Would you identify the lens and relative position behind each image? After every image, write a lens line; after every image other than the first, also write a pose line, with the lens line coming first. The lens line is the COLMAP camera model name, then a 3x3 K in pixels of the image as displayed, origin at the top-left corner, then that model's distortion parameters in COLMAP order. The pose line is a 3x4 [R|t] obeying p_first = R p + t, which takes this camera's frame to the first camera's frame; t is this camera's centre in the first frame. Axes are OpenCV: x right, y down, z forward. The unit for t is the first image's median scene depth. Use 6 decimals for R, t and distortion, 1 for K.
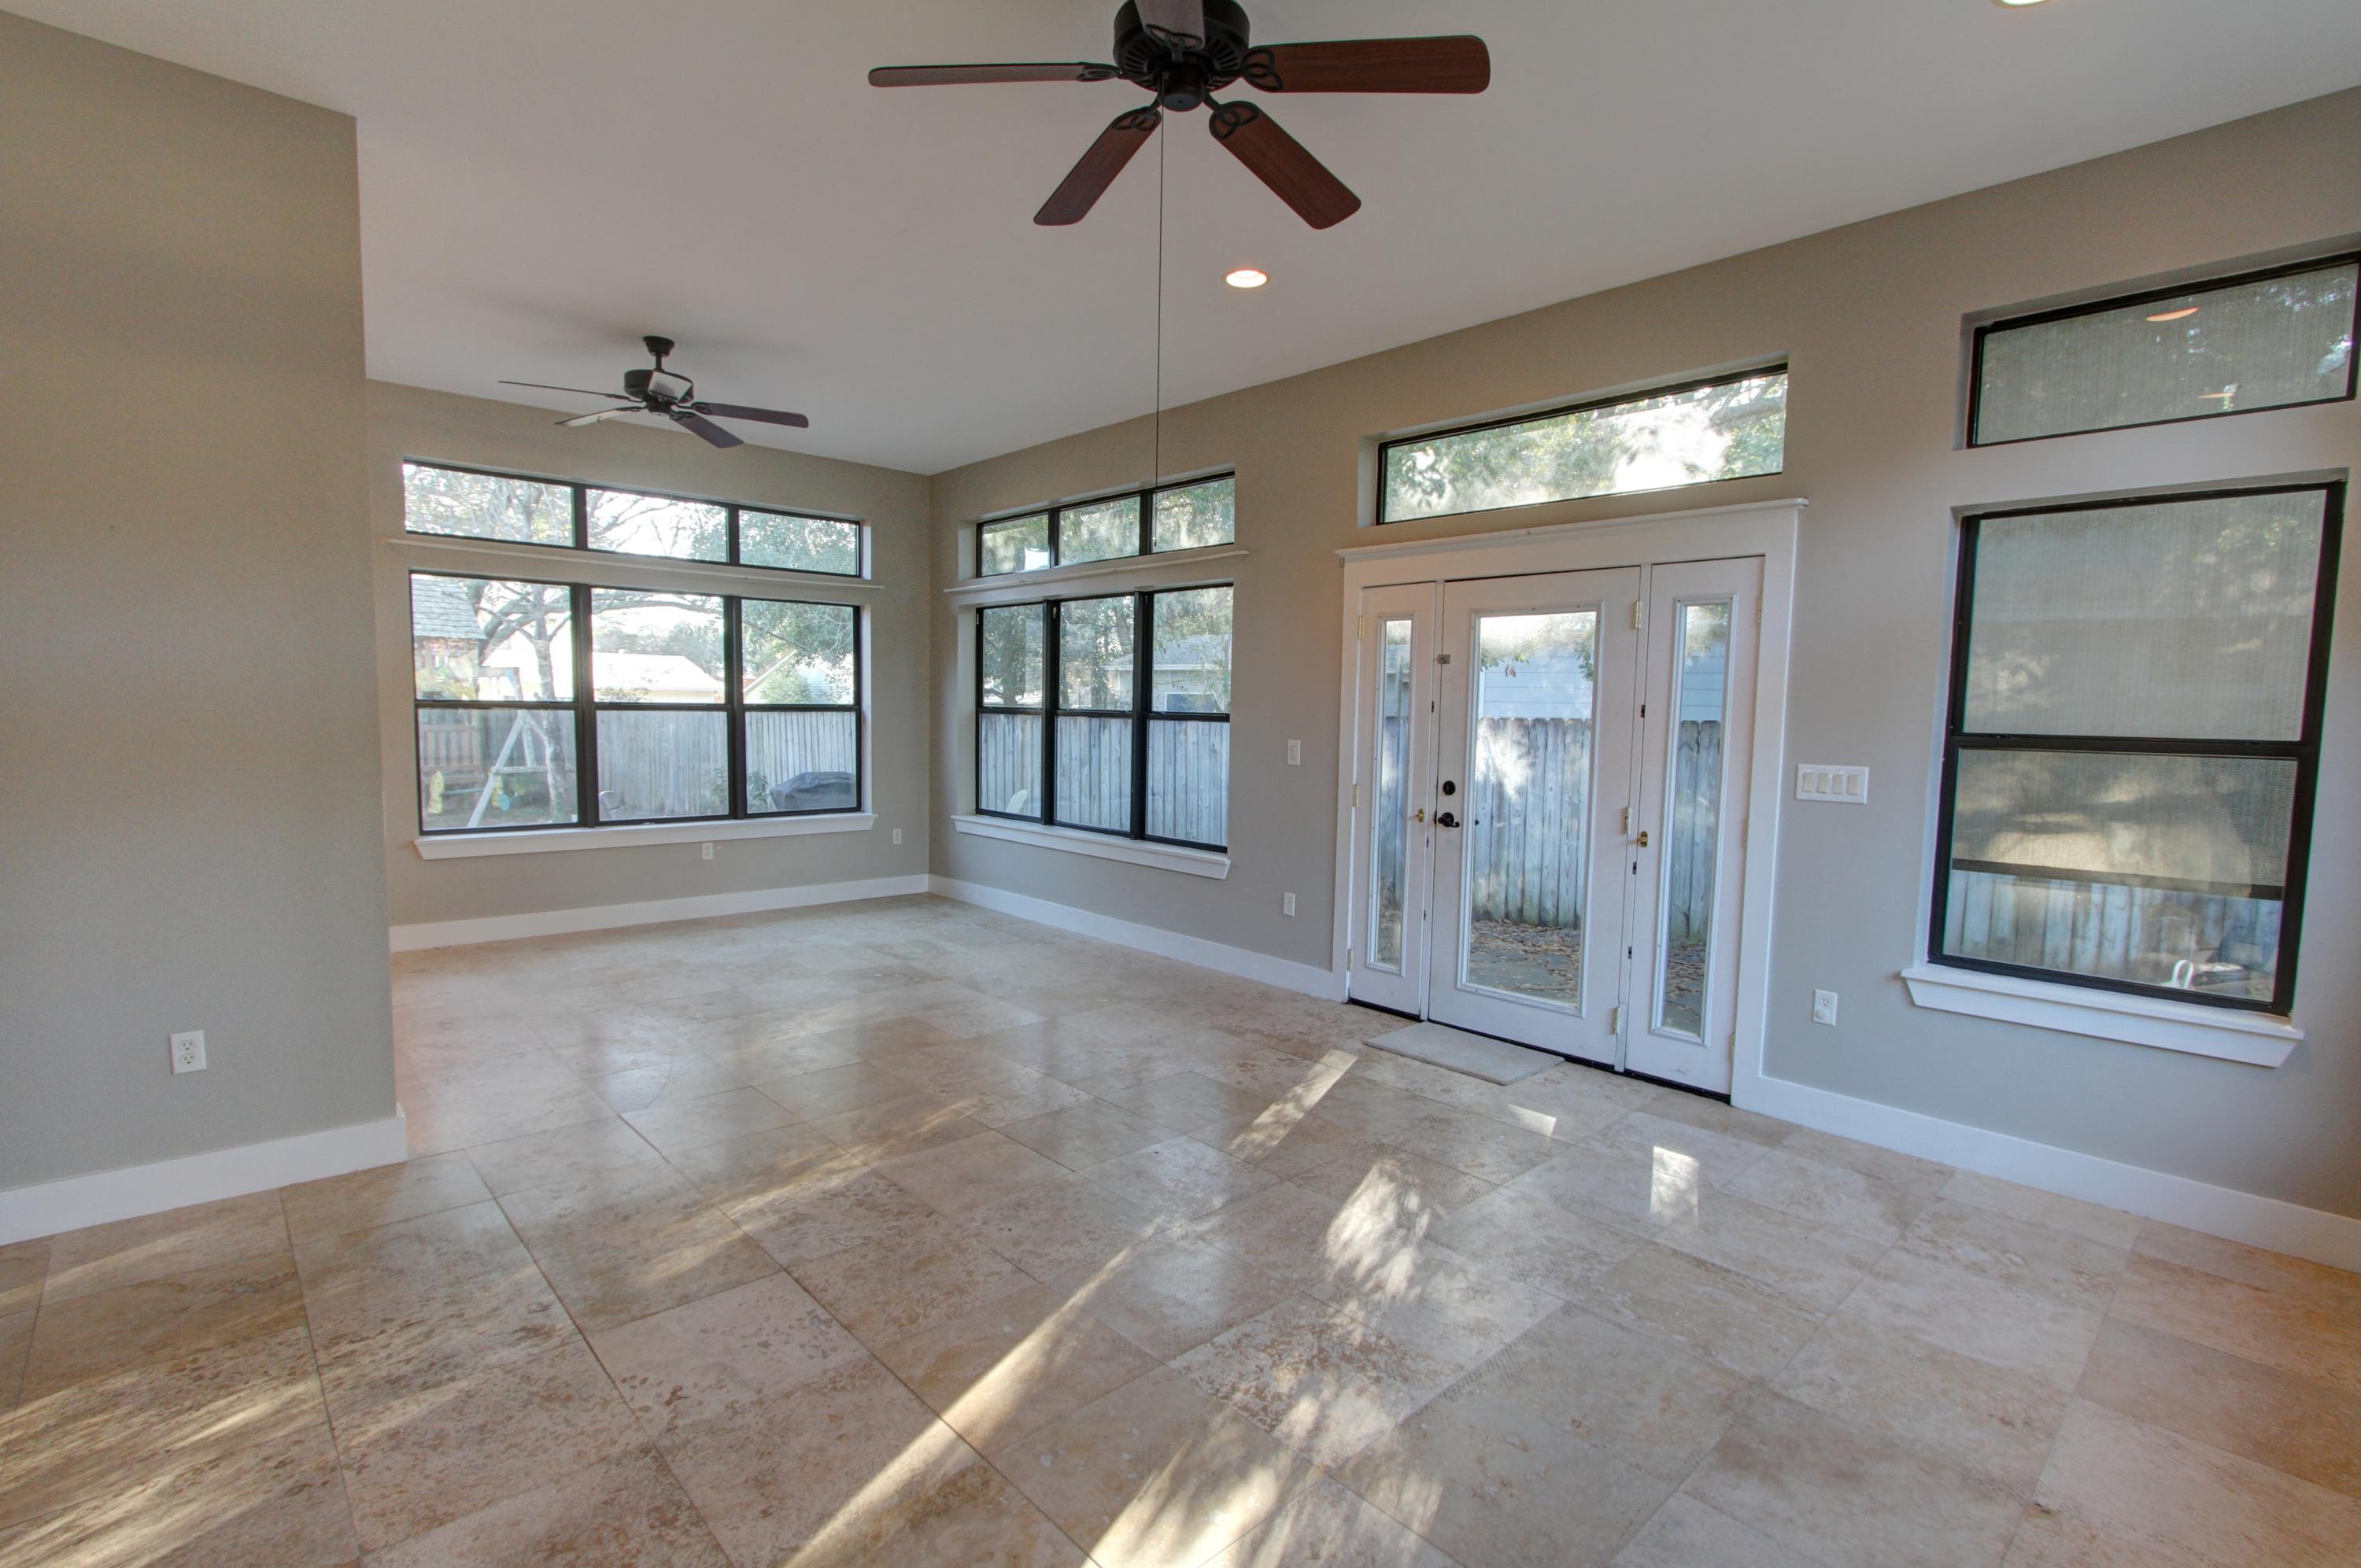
lens RADIAL K [[1101.2, 0, 1168.8], [0, 1101.2, 802.9], [0, 0, 1]] dist [-0.014328, 0.001969]
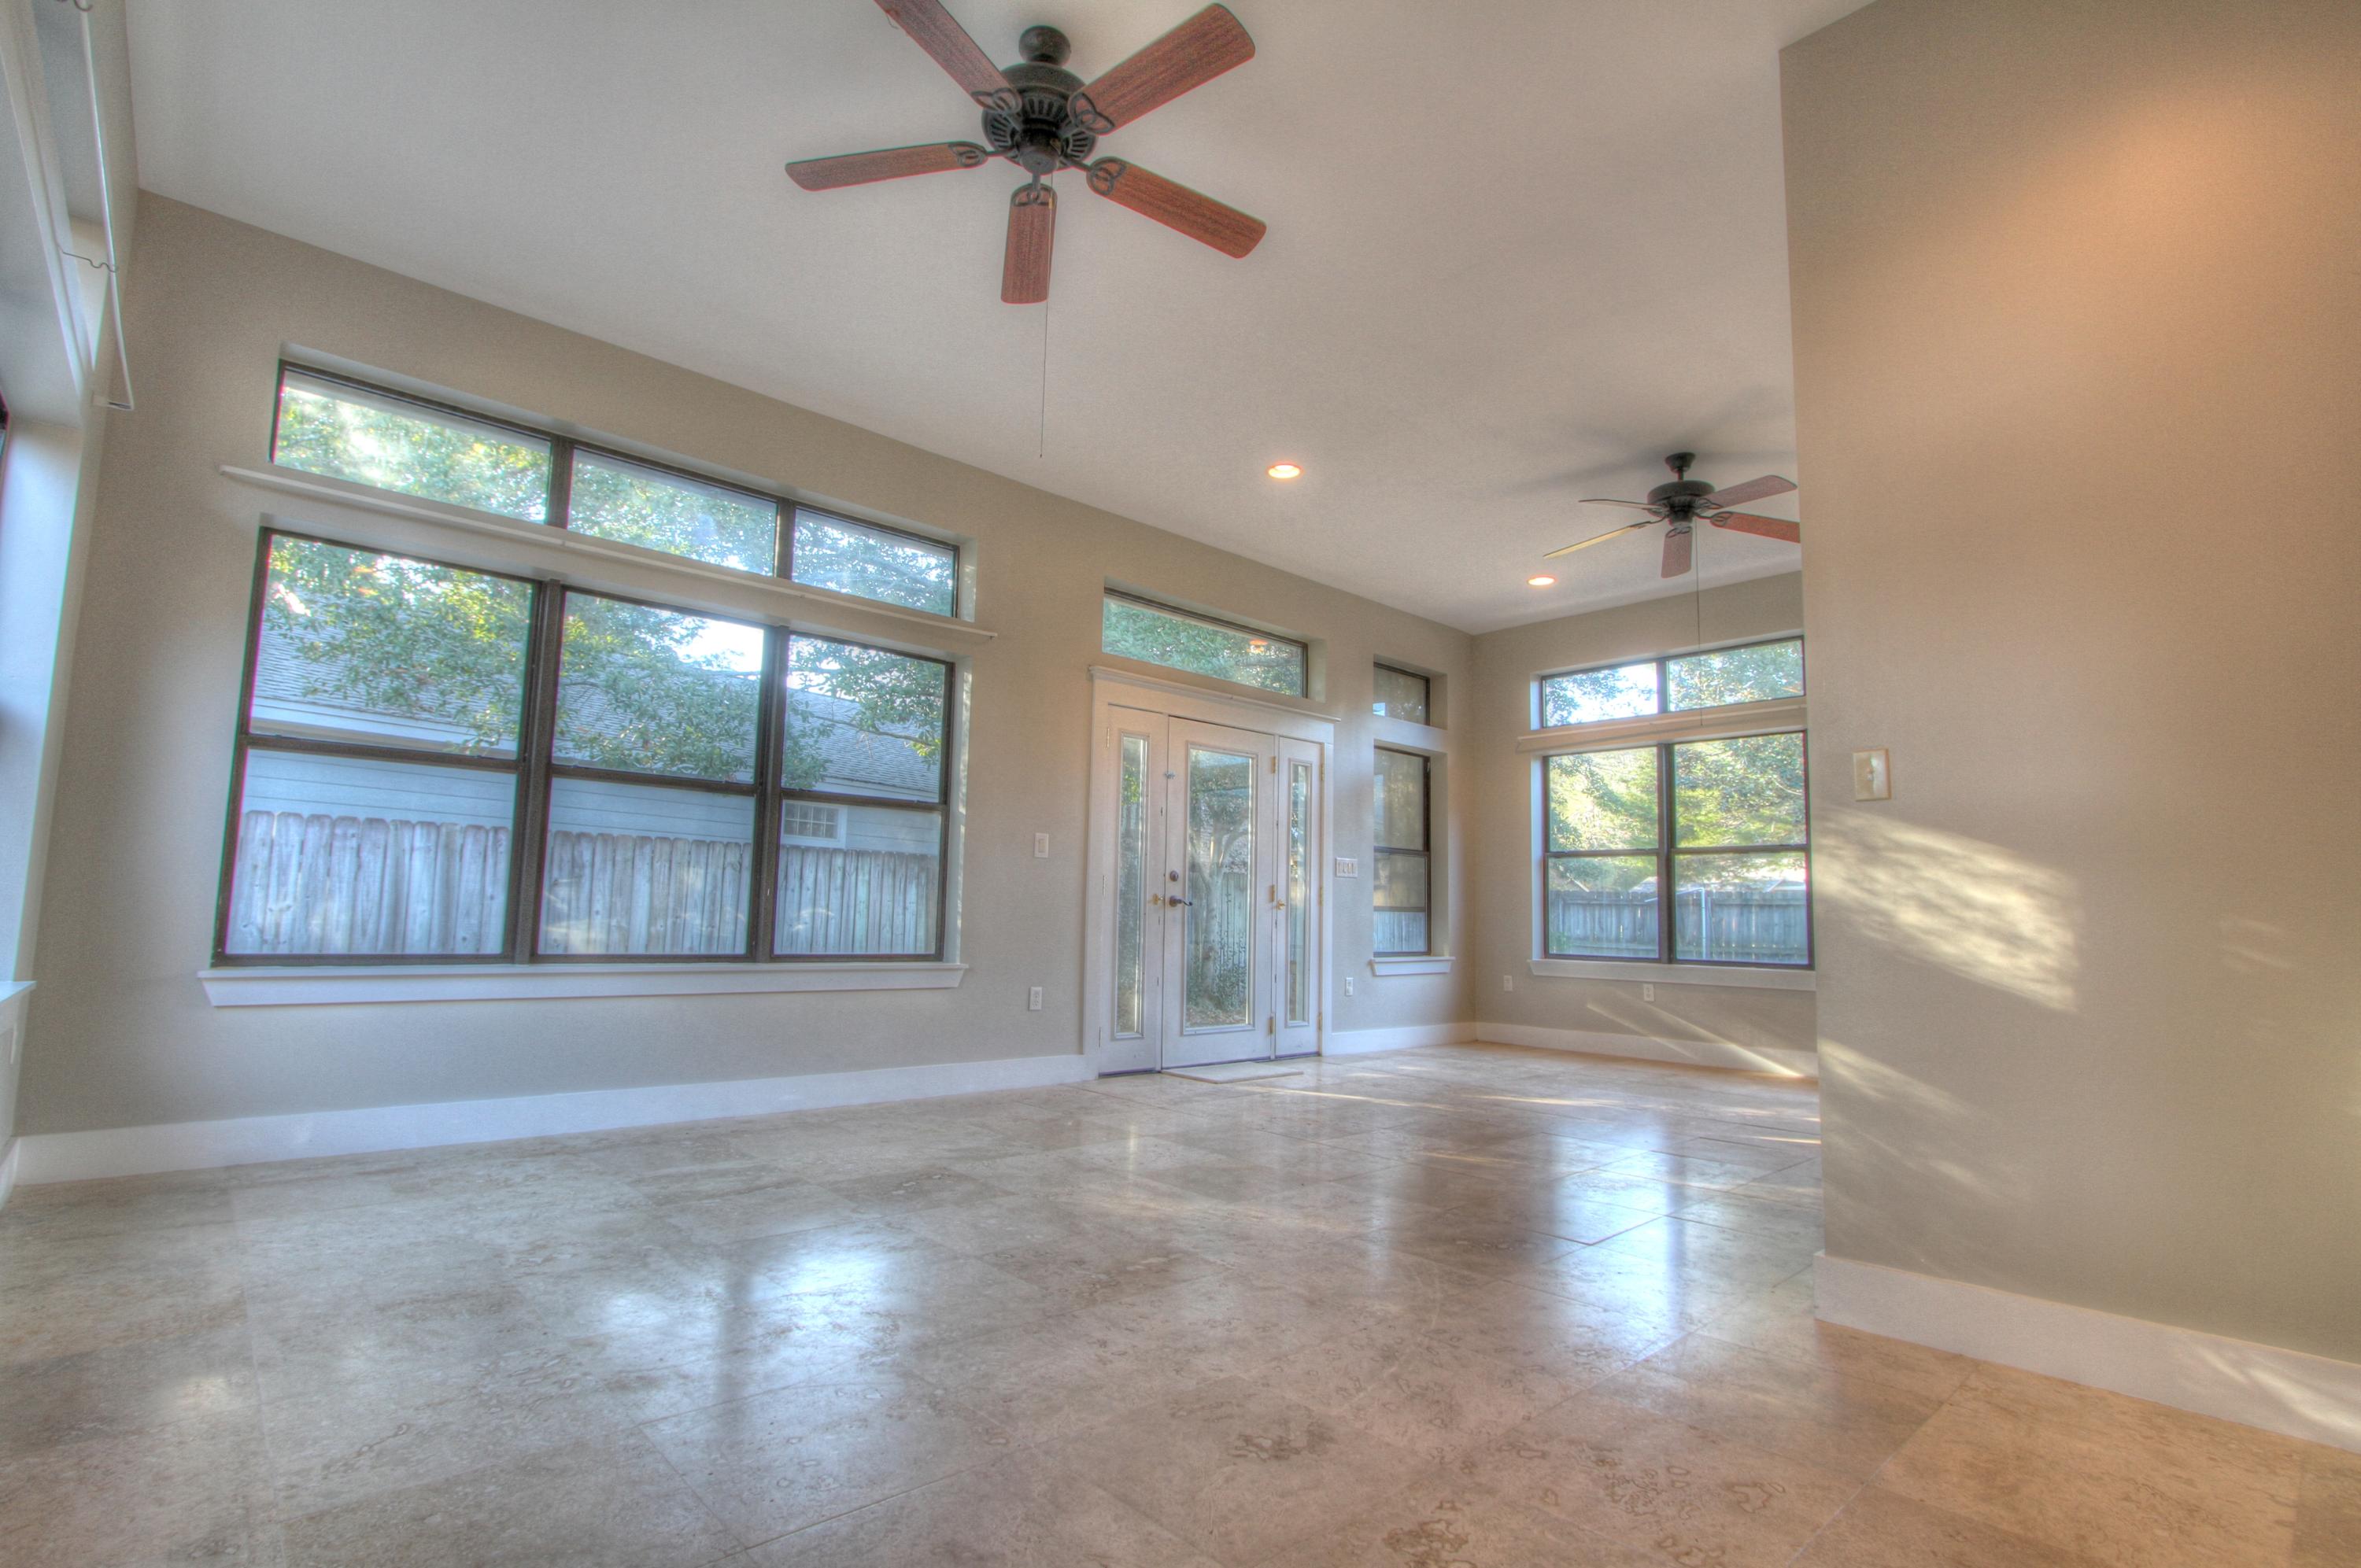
lens RADIAL K [[1101.2, 0, 1168.8], [0, 1101.2, 802.9], [0, 0, 1]] dist [-0.014328, 0.001969]
pose [[0.007148, 0.087052, 0.996178, -1.354450], [0.065003, 0.994056, -0.087333, 0.017553], [-0.997859, 0.065379, 0.001447, 1.321194]]
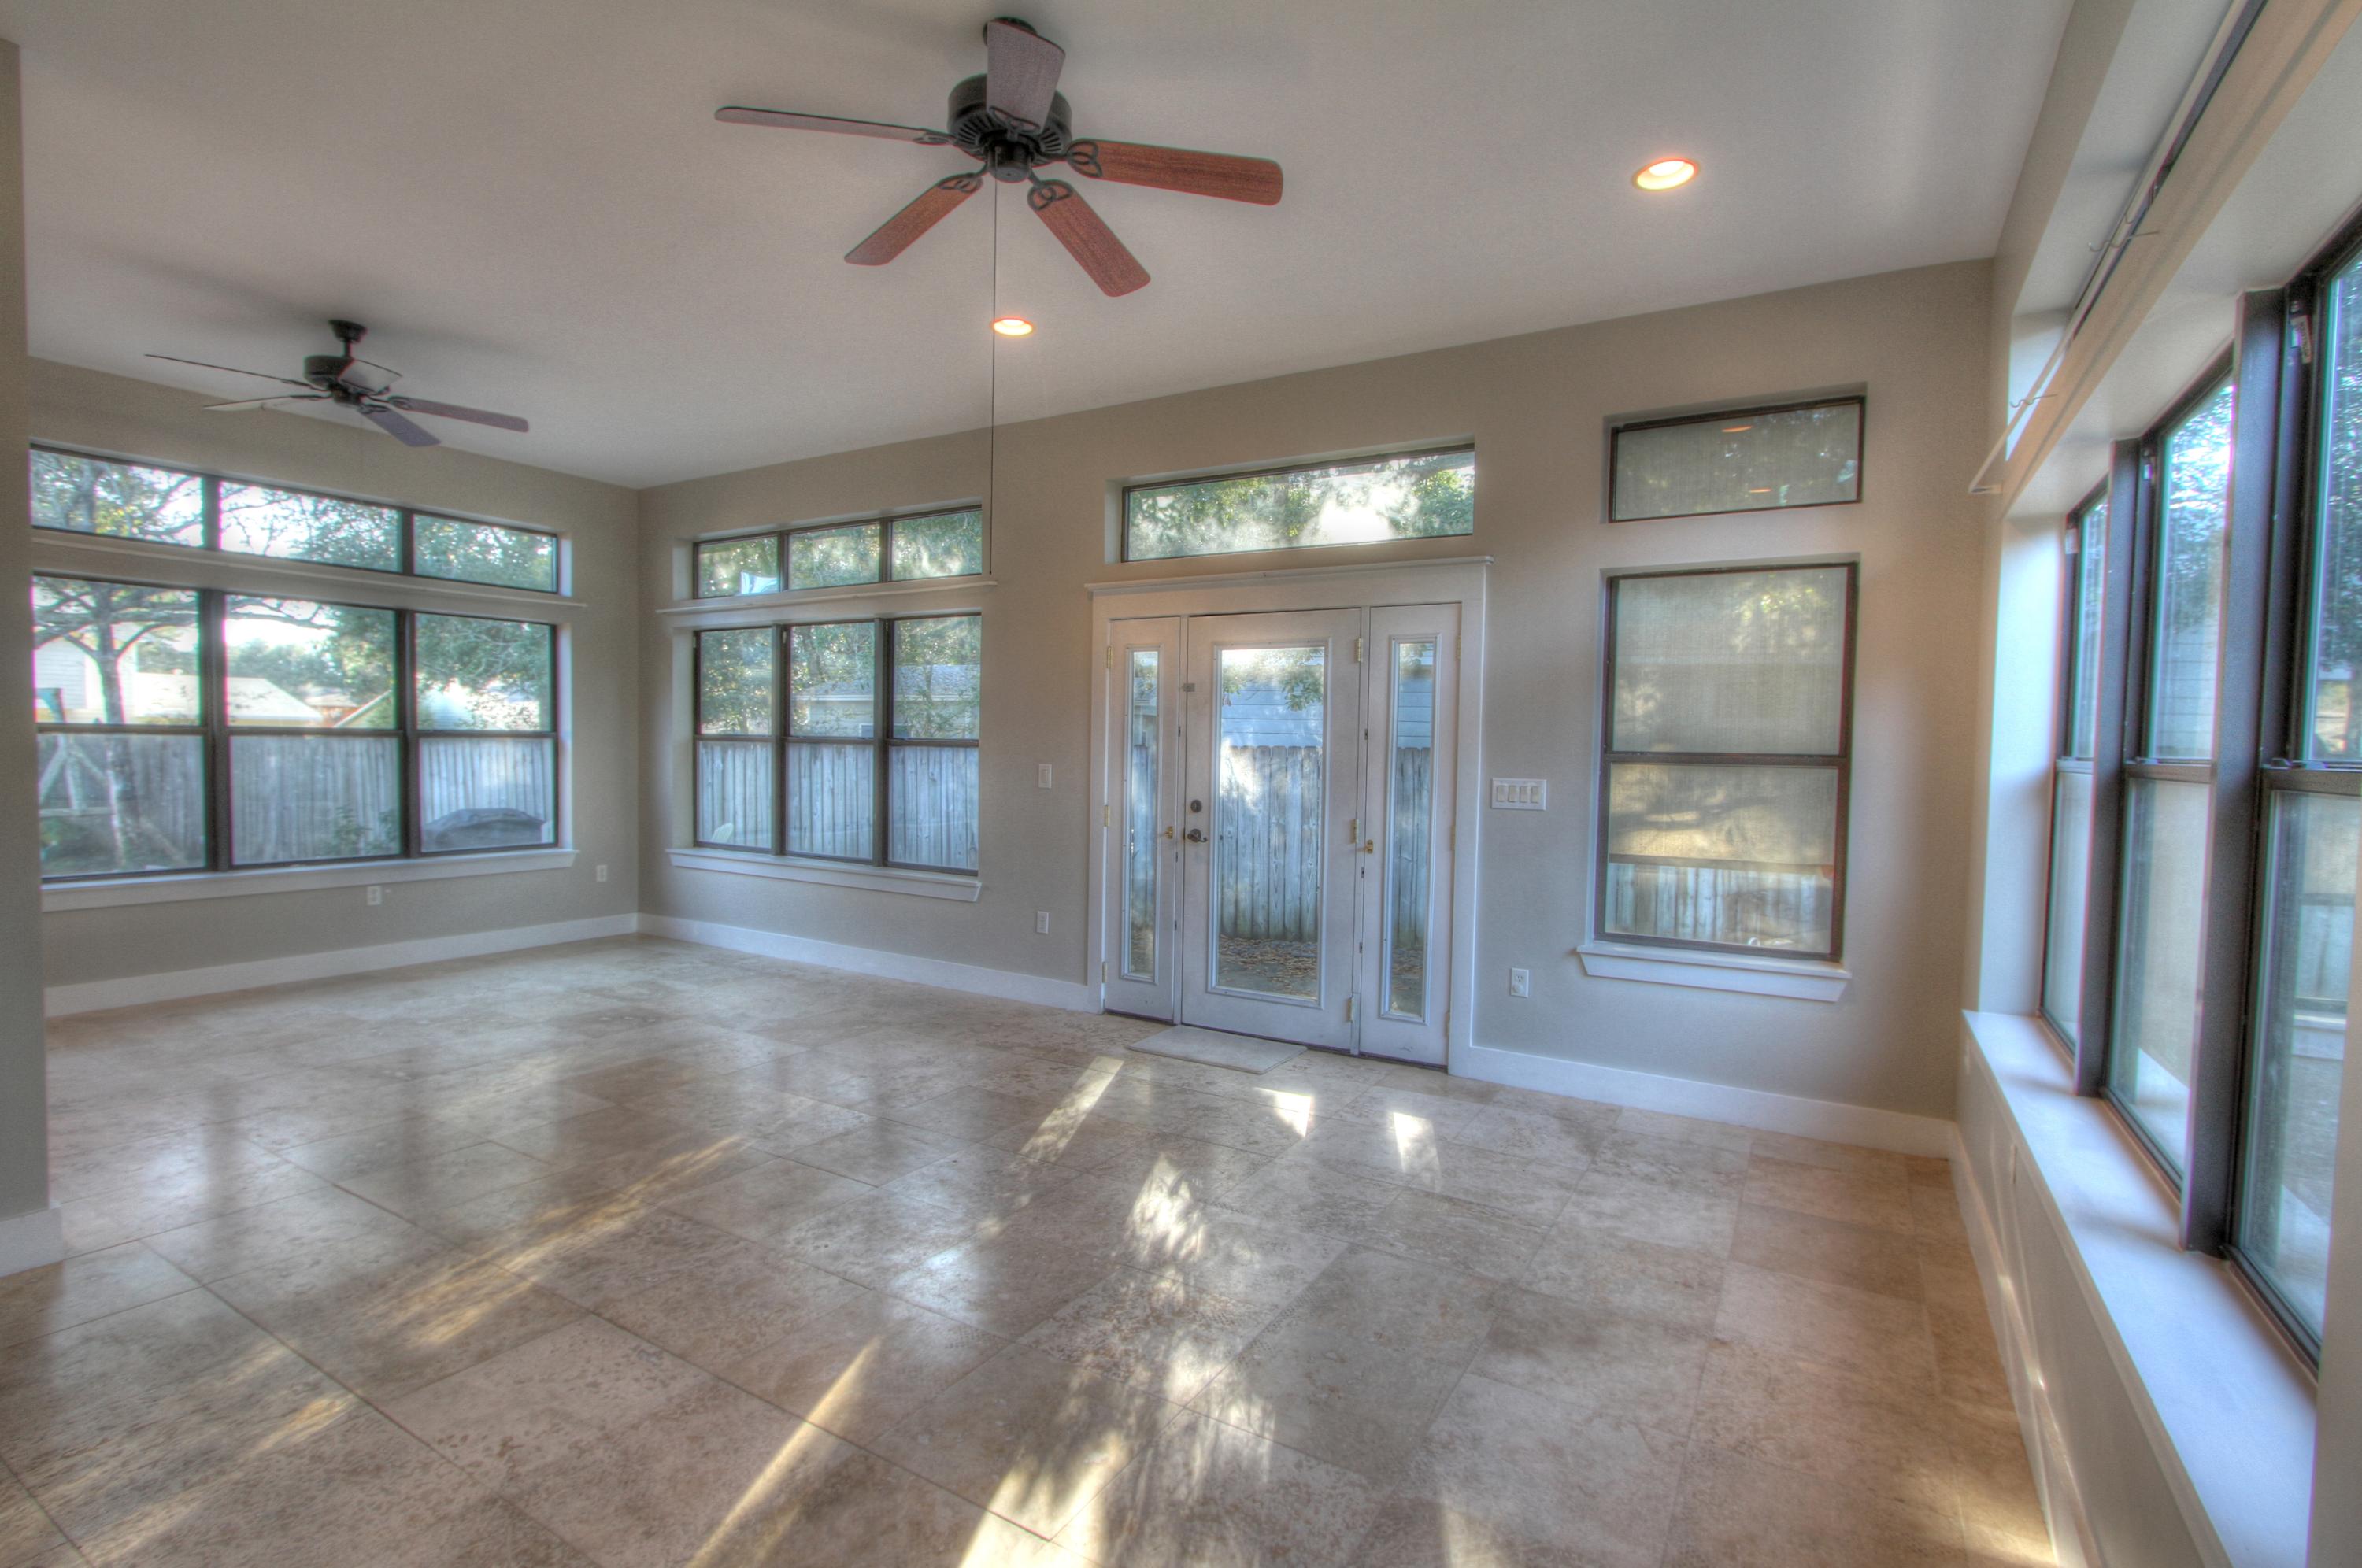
lens RADIAL K [[1108.8, 0, 1163.4], [0, 1108.8, 796.8], [0, 0, 1]] dist [-0.012117, 0.001018]
pose [[0.961286, -0.013001, 0.275246, -0.102441], [0.022980, 0.999189, -0.033059, 0.016550], [-0.274593, 0.038104, 0.960805, -0.056897]]
